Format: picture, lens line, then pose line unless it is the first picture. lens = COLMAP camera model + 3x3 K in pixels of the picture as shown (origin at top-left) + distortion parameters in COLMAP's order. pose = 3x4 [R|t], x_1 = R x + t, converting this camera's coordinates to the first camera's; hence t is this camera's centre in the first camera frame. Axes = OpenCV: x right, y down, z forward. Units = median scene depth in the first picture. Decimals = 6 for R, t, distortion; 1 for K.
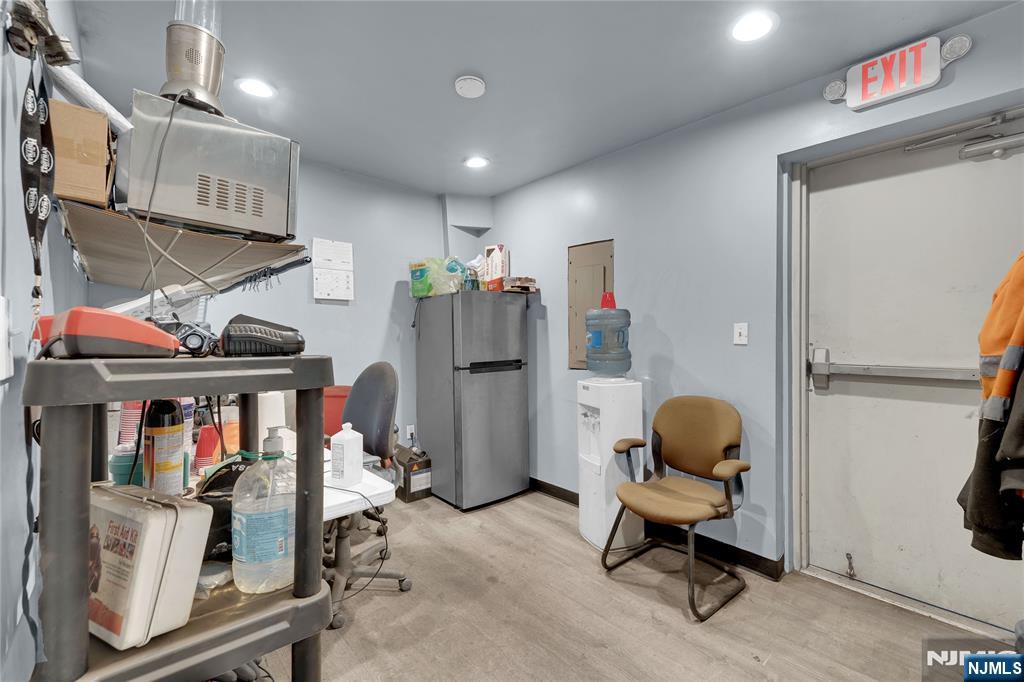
lens RADIAL K [[425.2, 0, 512.0], [0, 425.2, 341.0], [0, 0, 1]] dist [0.001463, 0.000341]
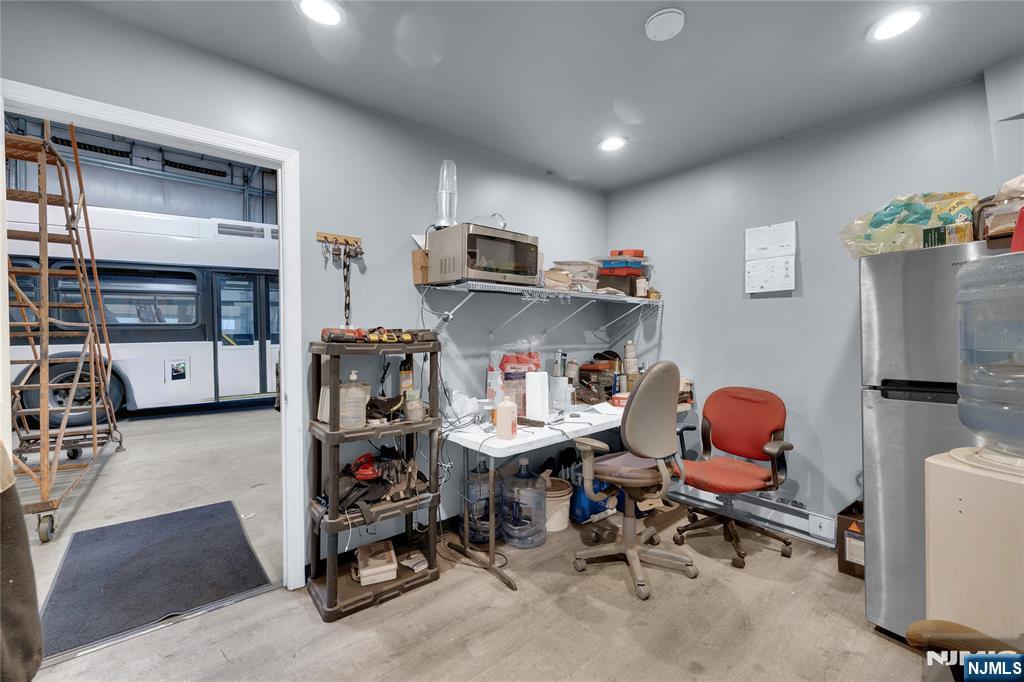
lens RADIAL K [[425.2, 0, 512.0], [0, 425.2, 341.0], [0, 0, 1]] dist [0.001463, 0.000341]
pose [[-0.032310, 0.015260, -0.999361, 0.498543], [-0.005931, 0.999863, 0.015460, -0.006489], [0.999460, 0.006427, -0.032215, 0.512691]]
